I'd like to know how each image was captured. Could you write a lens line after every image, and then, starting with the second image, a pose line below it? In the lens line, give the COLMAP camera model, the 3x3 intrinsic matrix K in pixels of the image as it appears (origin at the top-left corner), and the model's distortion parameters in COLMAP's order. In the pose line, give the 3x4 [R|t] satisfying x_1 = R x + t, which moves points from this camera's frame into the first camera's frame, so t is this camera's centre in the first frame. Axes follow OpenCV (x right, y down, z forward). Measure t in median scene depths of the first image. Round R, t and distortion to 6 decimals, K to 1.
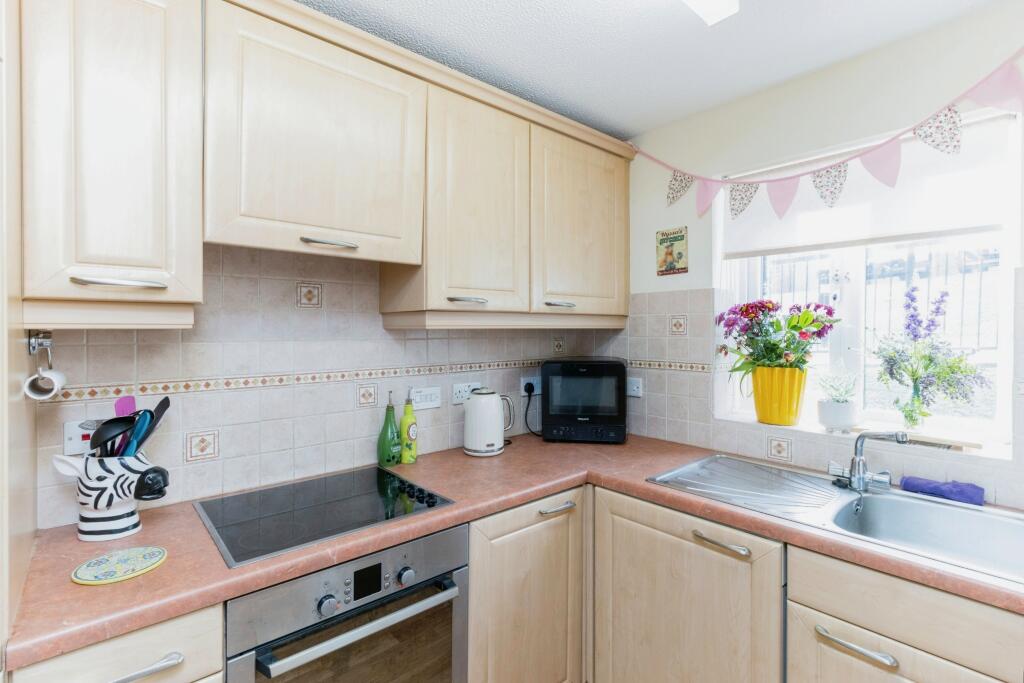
lens RADIAL K [[479.7, 0, 510.5], [0, 479.7, 335.3], [0, 0, 1]] dist [-0.001538, -0.000405]
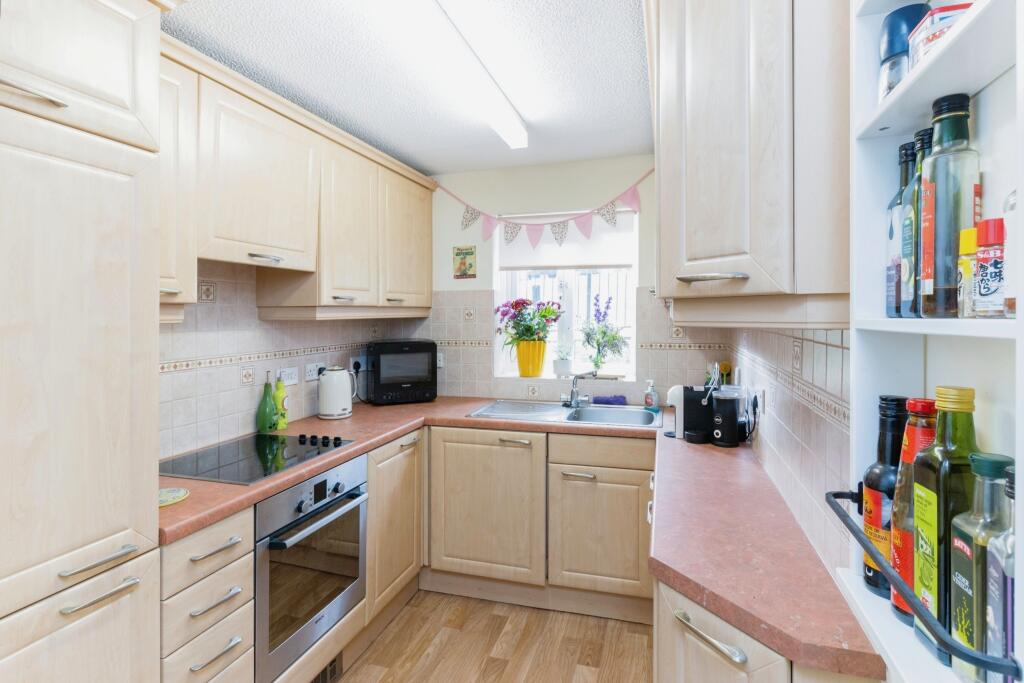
lens RADIAL K [[529.2, 0, 512.0], [0, 529.2, 341.5], [0, 0, 1]] dist [-0.000357, 0.000097]
pose [[0.847142, -0.033701, 0.530297, -0.449027], [0.011761, 0.998931, 0.044695, -0.011296], [-0.531237, -0.031626, 0.846633, -0.474839]]
